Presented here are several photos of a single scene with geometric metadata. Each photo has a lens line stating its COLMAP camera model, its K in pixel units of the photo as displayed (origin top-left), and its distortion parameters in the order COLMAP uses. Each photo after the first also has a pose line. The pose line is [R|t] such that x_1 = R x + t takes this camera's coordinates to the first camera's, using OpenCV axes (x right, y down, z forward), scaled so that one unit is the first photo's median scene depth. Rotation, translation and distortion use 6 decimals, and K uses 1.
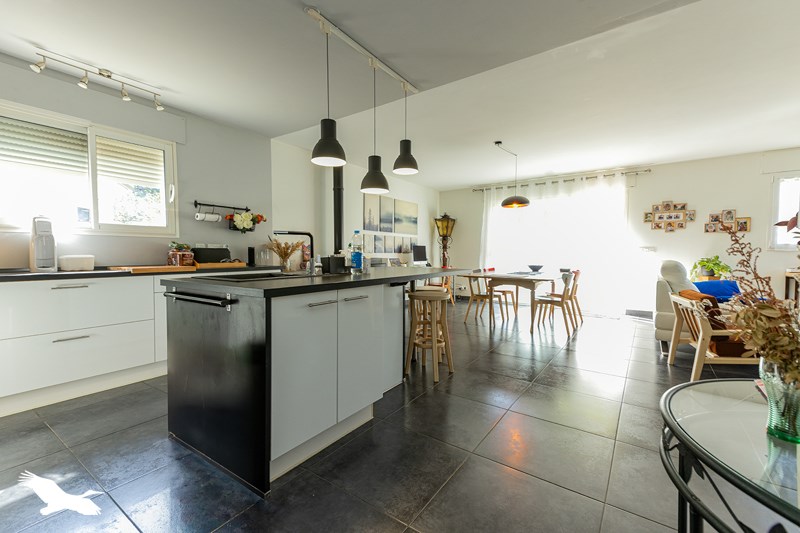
lens RADIAL K [[343.3, 0, 400.5], [0, 343.3, 264.4], [0, 0, 1]] dist [0.000954, 0.000130]
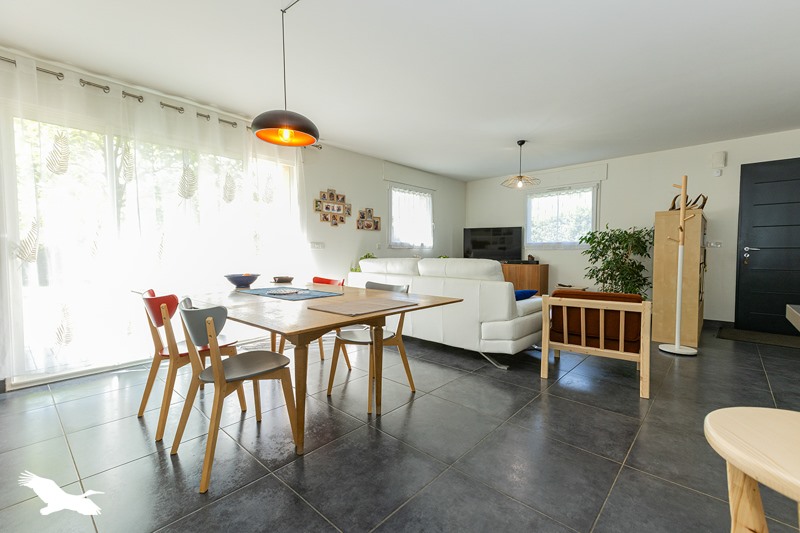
lens RADIAL K [[343.3, 0, 401.6], [0, 343.3, 263.4], [0, 0, 1]] dist [0.000954, 0.000130]
pose [[0.114799, -0.037075, 0.992697, -0.060627], [0.031981, 0.998923, 0.033609, -0.023565], [-0.992874, 0.027889, 0.115861, 0.738497]]
